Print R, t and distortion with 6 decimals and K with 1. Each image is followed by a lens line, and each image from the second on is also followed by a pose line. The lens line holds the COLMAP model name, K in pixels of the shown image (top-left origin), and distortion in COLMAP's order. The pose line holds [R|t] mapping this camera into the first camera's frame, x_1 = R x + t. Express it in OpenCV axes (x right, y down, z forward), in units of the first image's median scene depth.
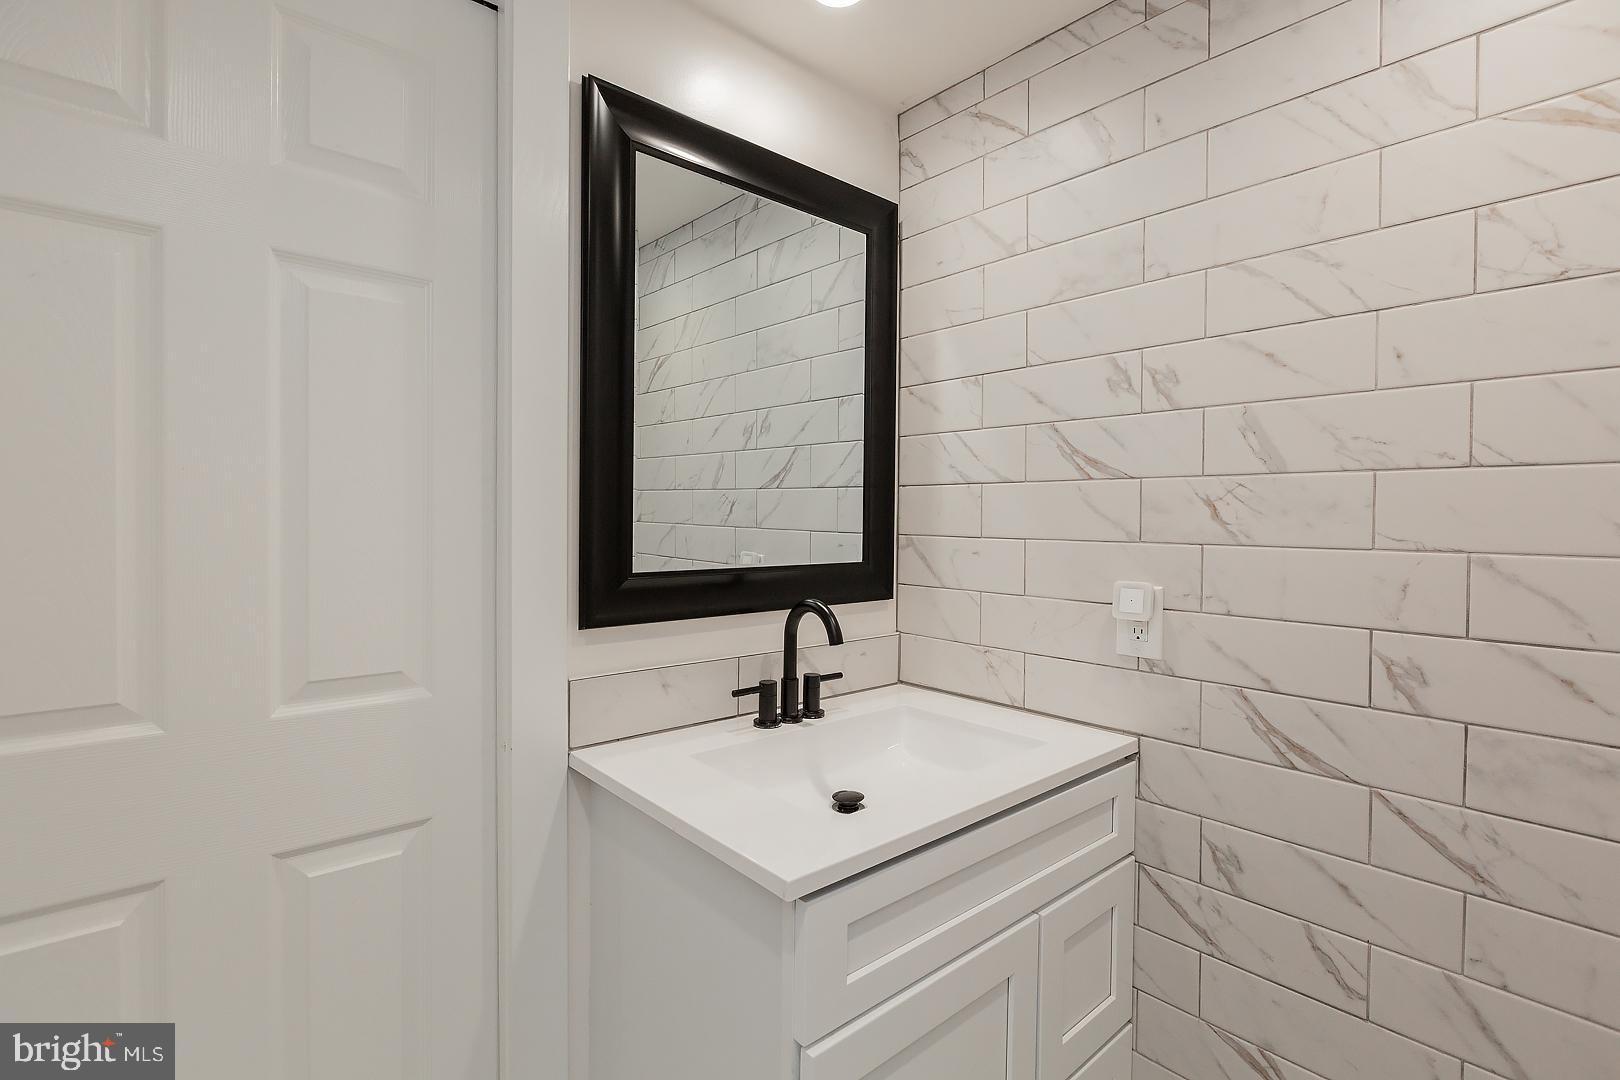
lens RADIAL K [[752.4, 0, 810.0], [0, 752.4, 540.0], [0, 0, 1]] dist [-0.002578, -0.001071]
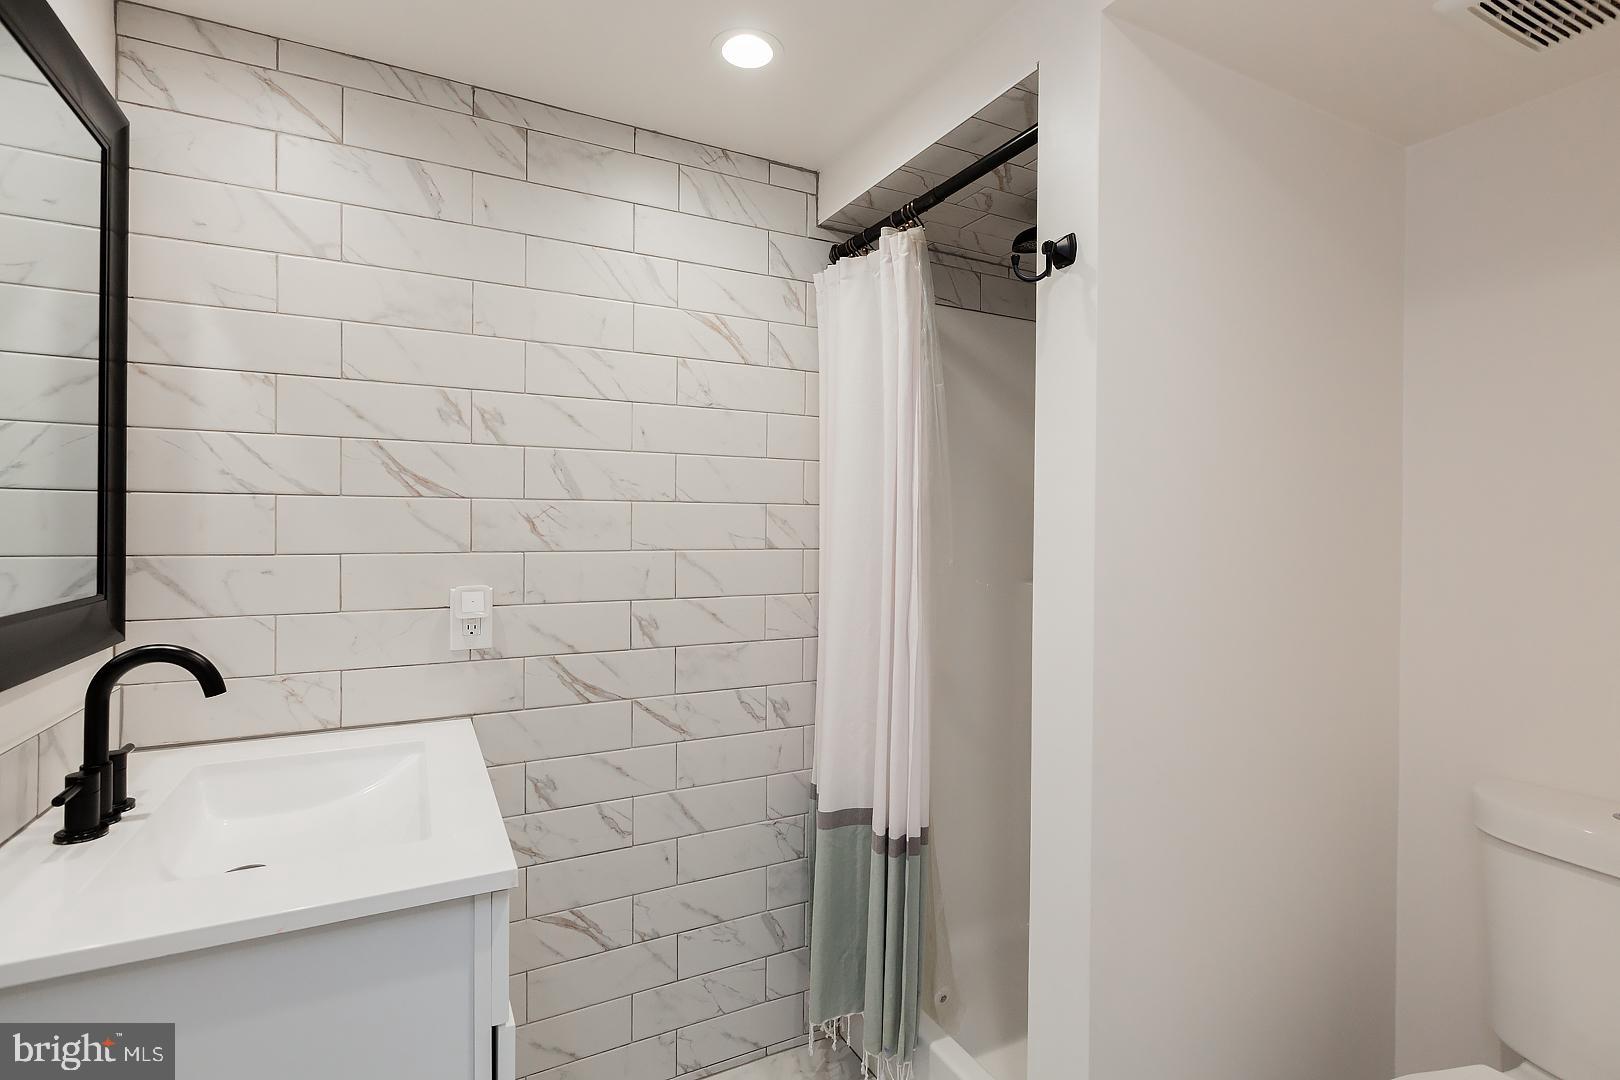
lens RADIAL K [[779.4, 0, 810.0], [0, 779.4, 540.0], [0, 0, 1]] dist [0.001214, 0.000259]
pose [[0.236896, -0.029269, 0.971094, -0.642550], [0.024318, 0.999412, 0.024190, -0.033702], [-0.971231, 0.017884, 0.237468, 0.194322]]
